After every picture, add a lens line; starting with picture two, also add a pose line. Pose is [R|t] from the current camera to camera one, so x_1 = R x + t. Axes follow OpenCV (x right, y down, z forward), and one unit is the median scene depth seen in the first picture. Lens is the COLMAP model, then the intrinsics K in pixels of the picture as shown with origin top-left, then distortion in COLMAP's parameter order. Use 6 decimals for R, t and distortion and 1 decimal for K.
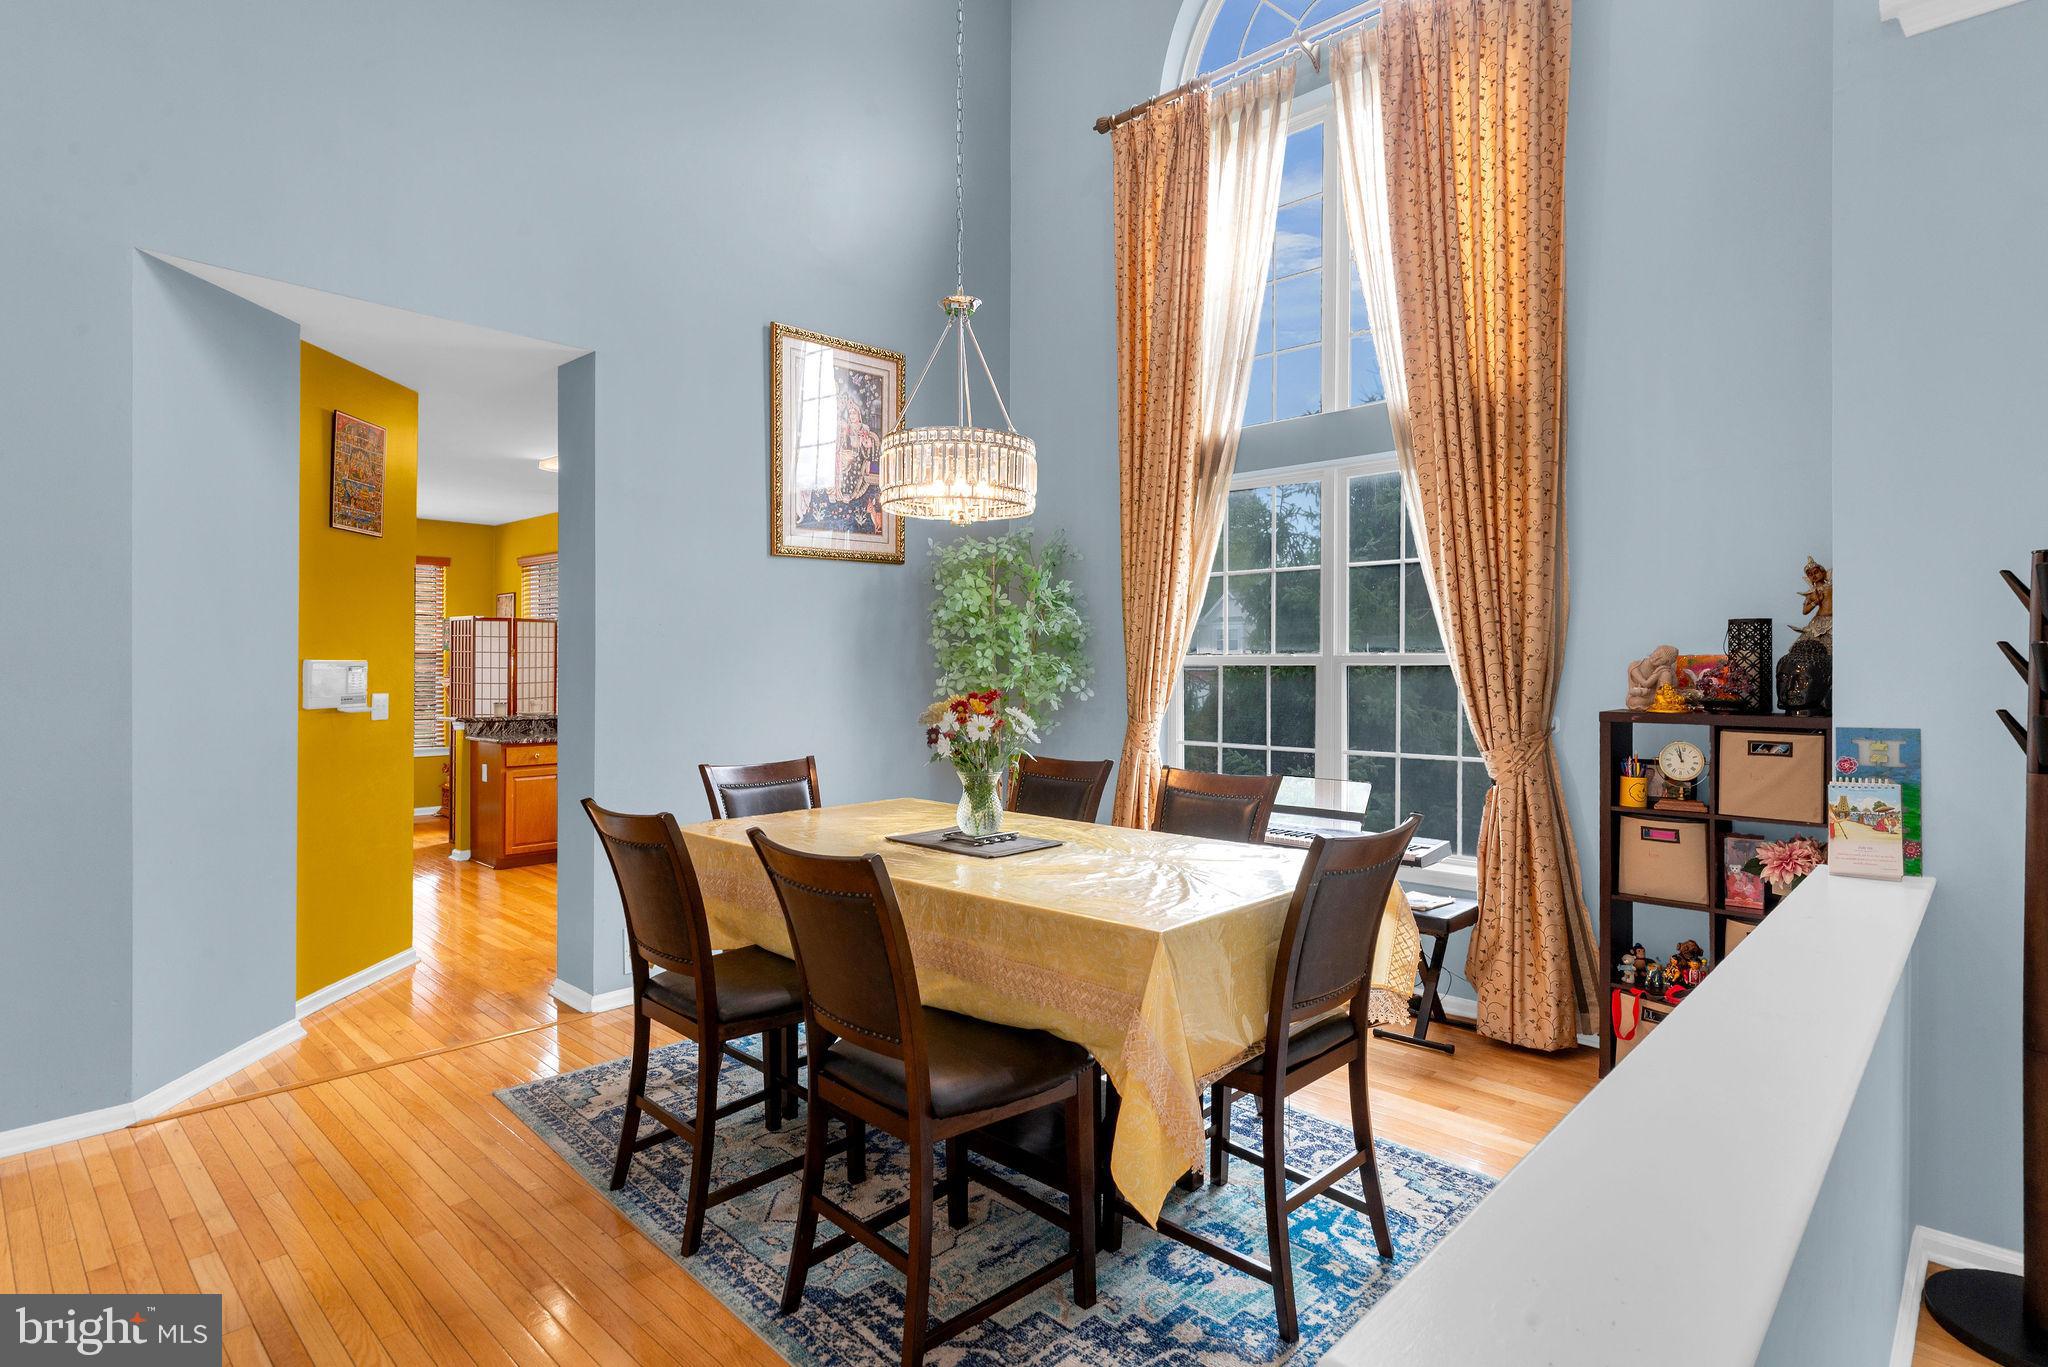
lens RADIAL K [[1036.9, 0, 1041.7], [0, 1036.9, 667.2], [0, 0, 1]] dist [-0.000582, 0.000039]
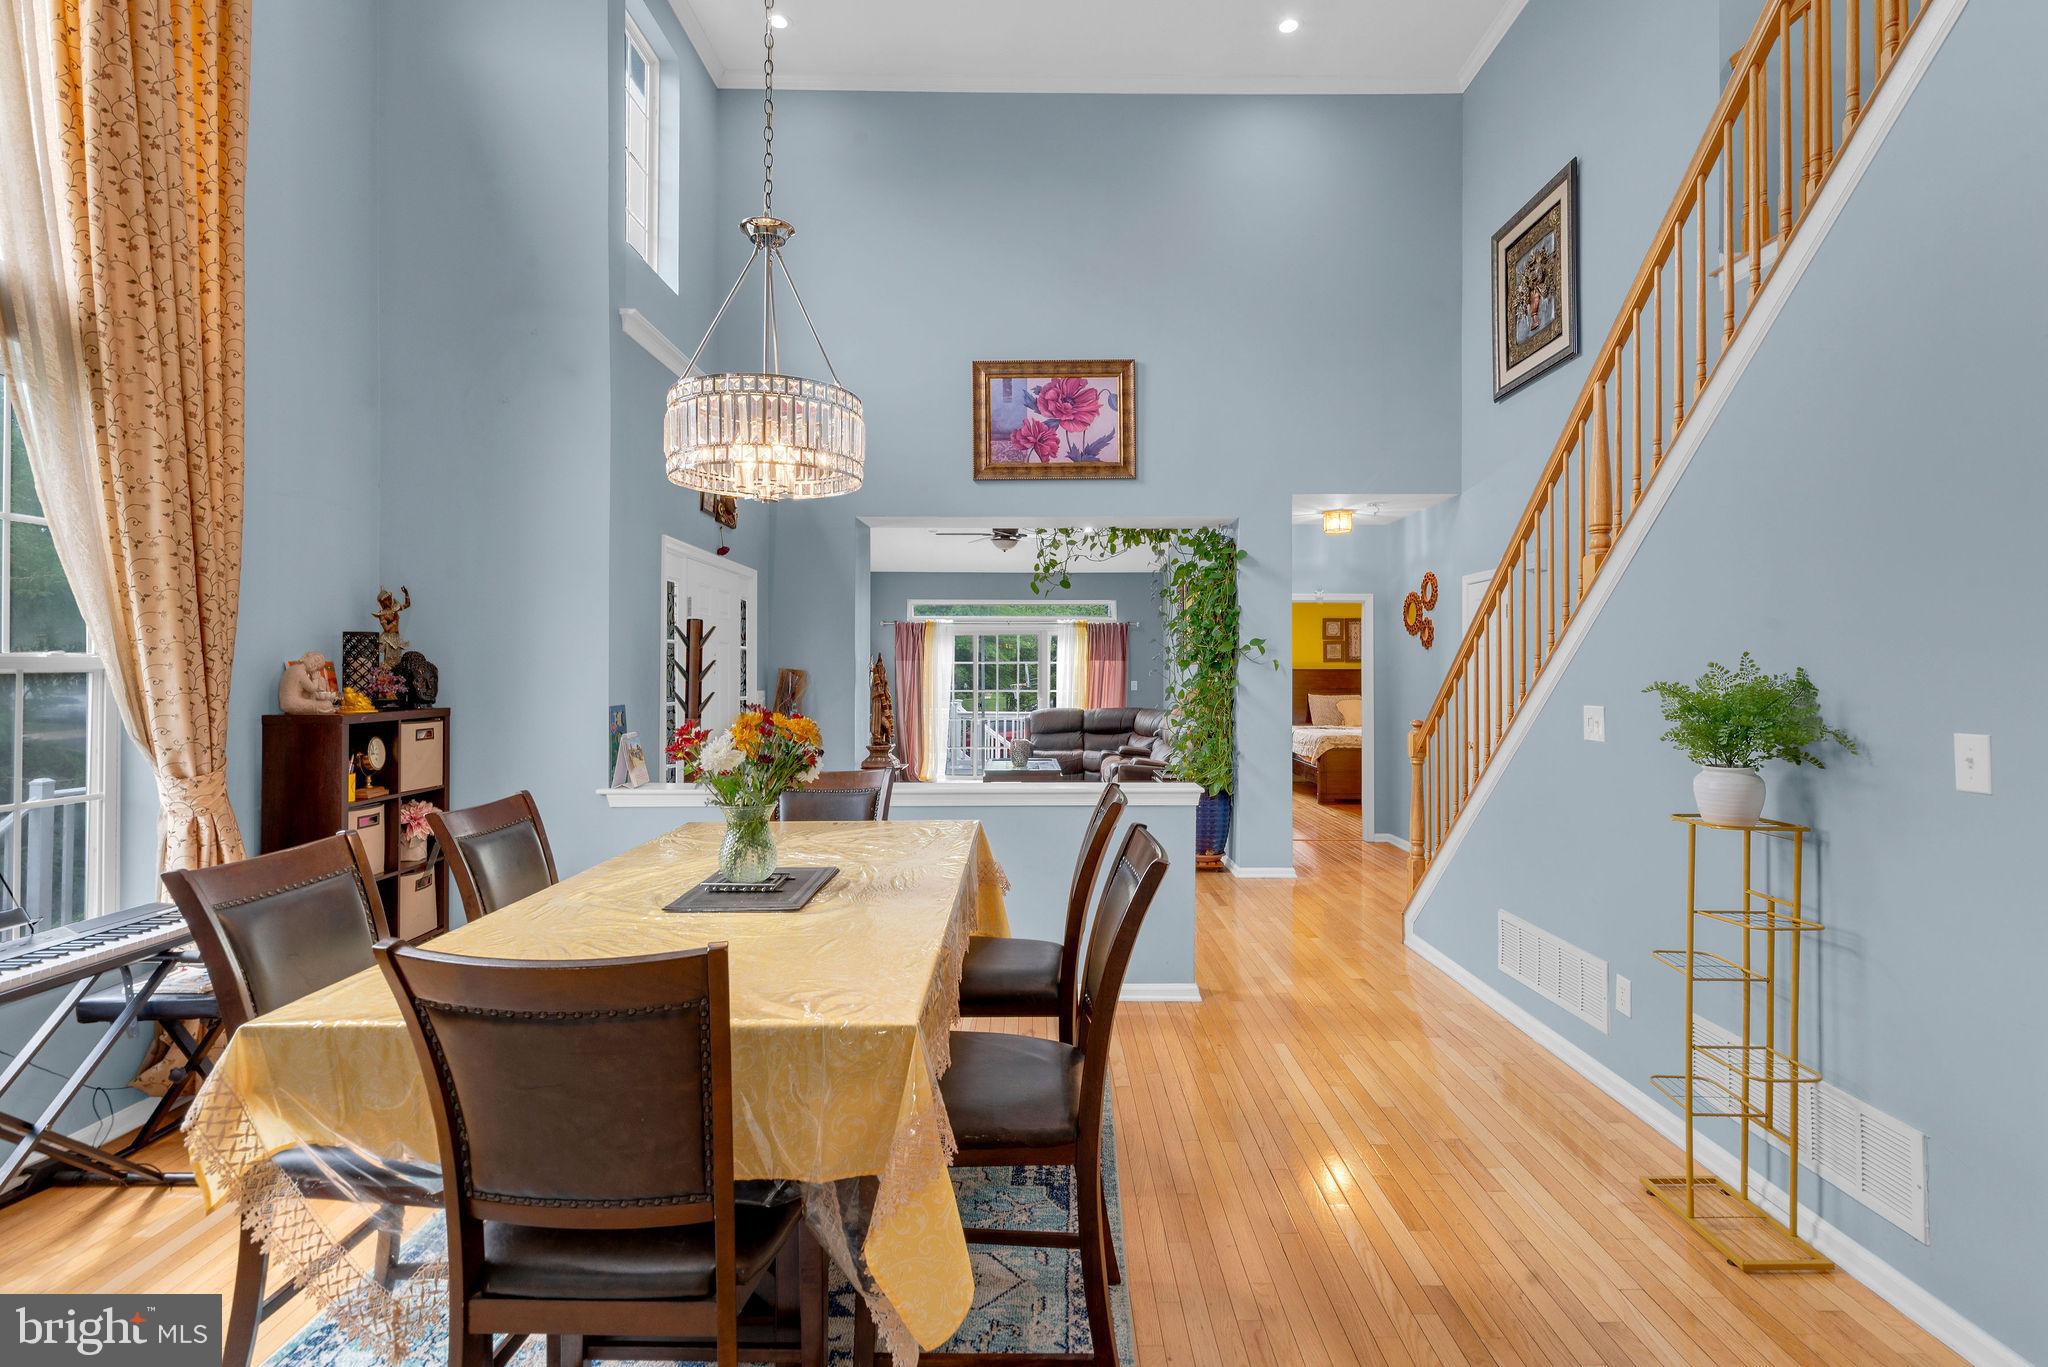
lens RADIAL K [[995.5, 0, 1048.6], [0, 995.5, 661.6], [0, 0, 1]] dist [-0.002436, -0.000349]
pose [[-0.694089, 0.002581, 0.719885, -0.561562], [0.000371, 0.999995, -0.003227, -0.005944], [-0.719889, -0.001973, -0.694086, 0.983194]]
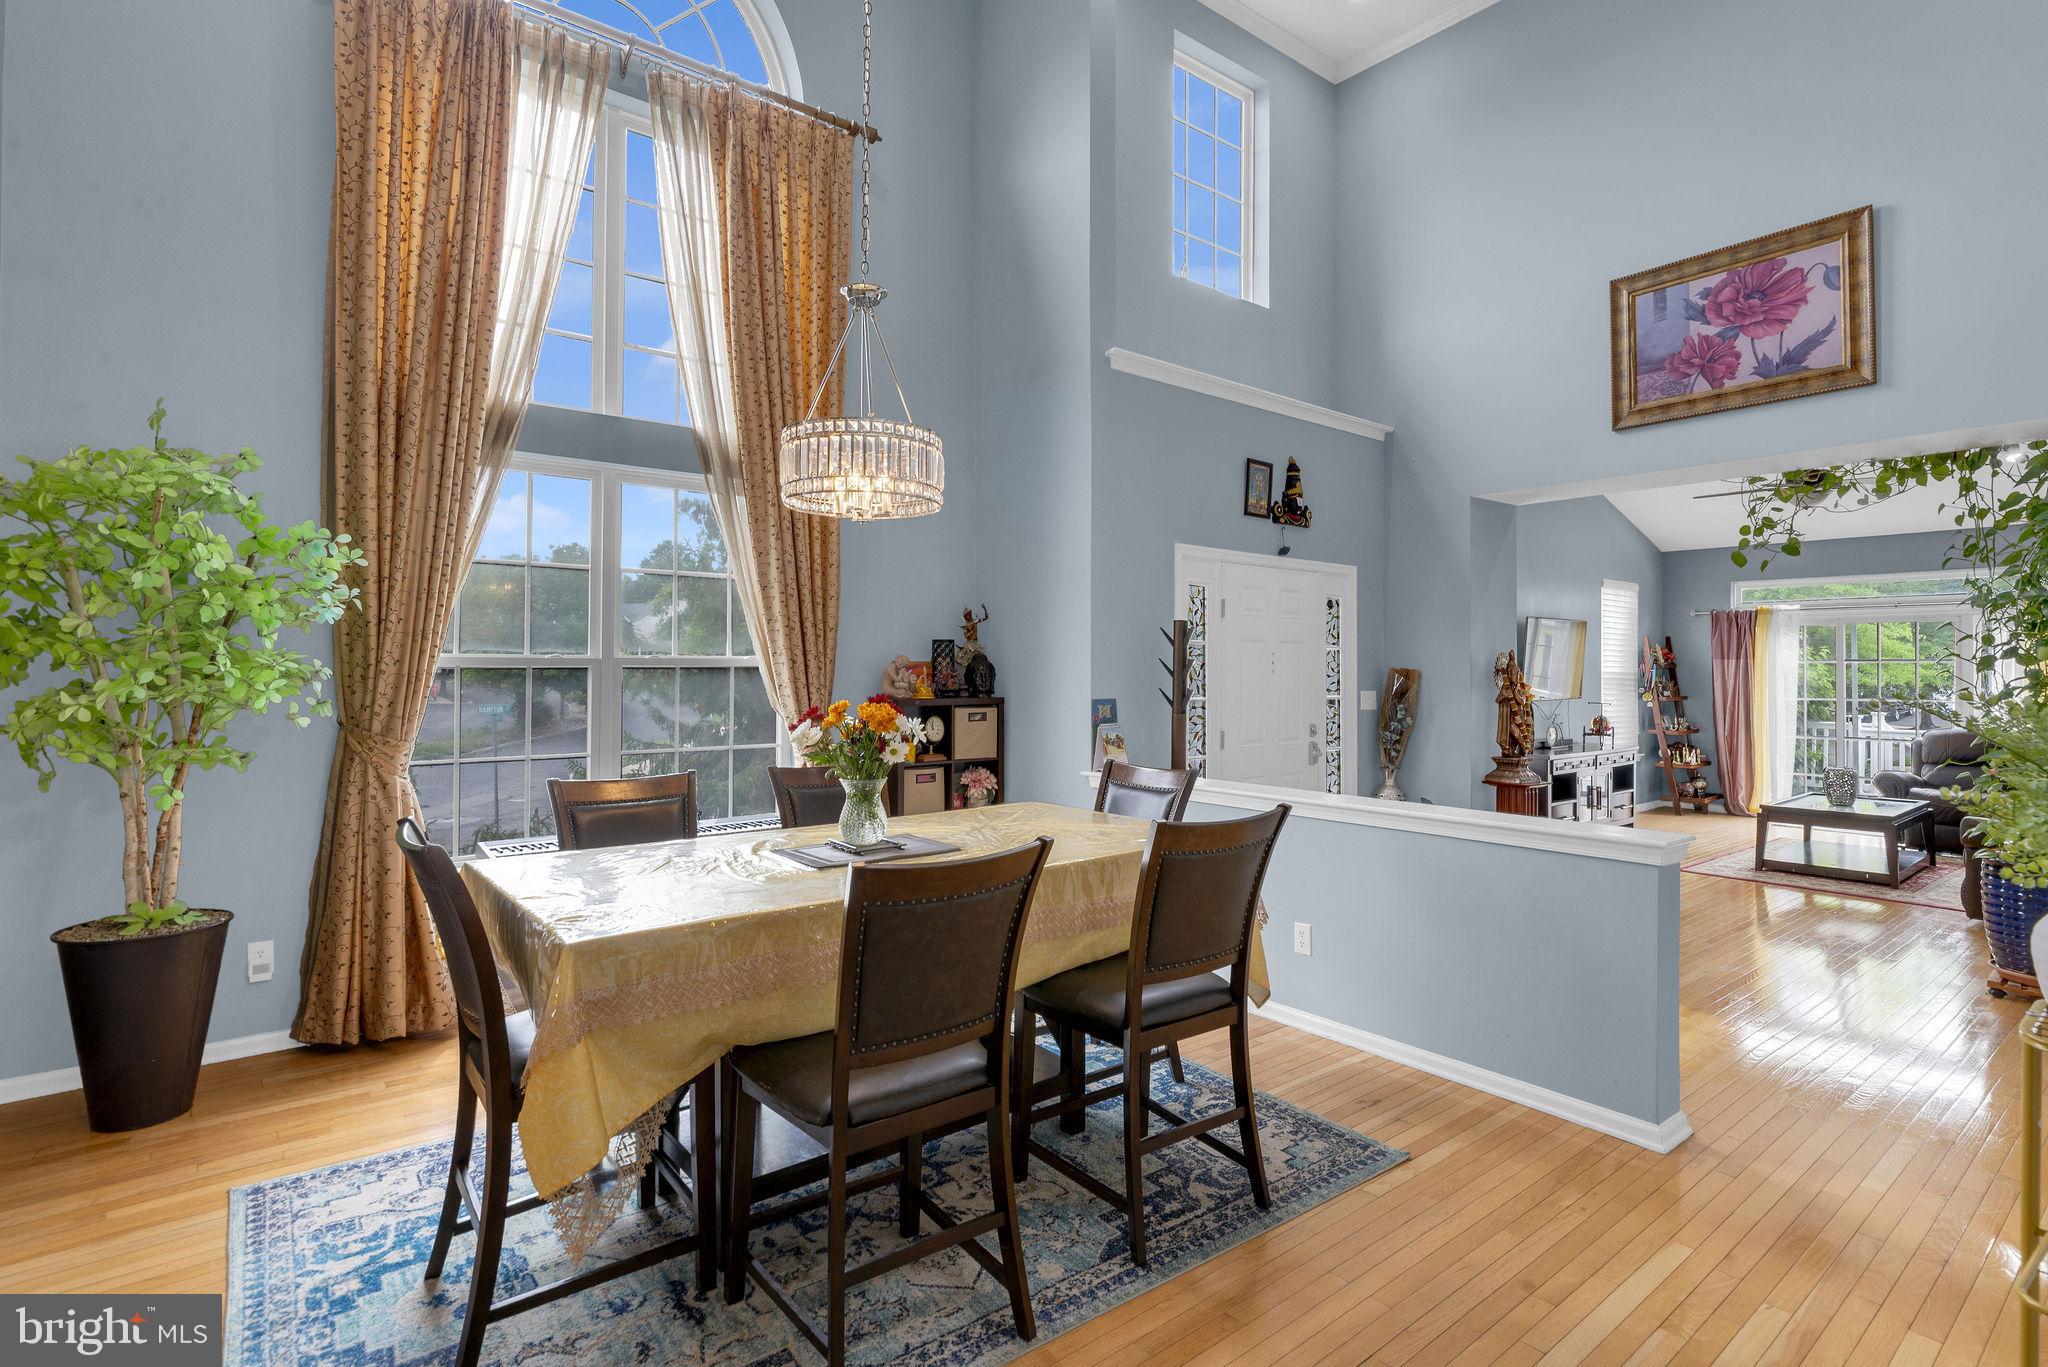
lens RADIAL K [[1012.1, 0, 1040.4], [0, 1012.1, 655.2], [0, 0, 1]] dist [0.002209, 0.000650]
pose [[0.134524, 0.011992, 0.990838, -0.698827], [0.000177, 0.999926, -0.012126, -0.001469], [-0.990910, 0.001807, 0.134512, 0.508560]]
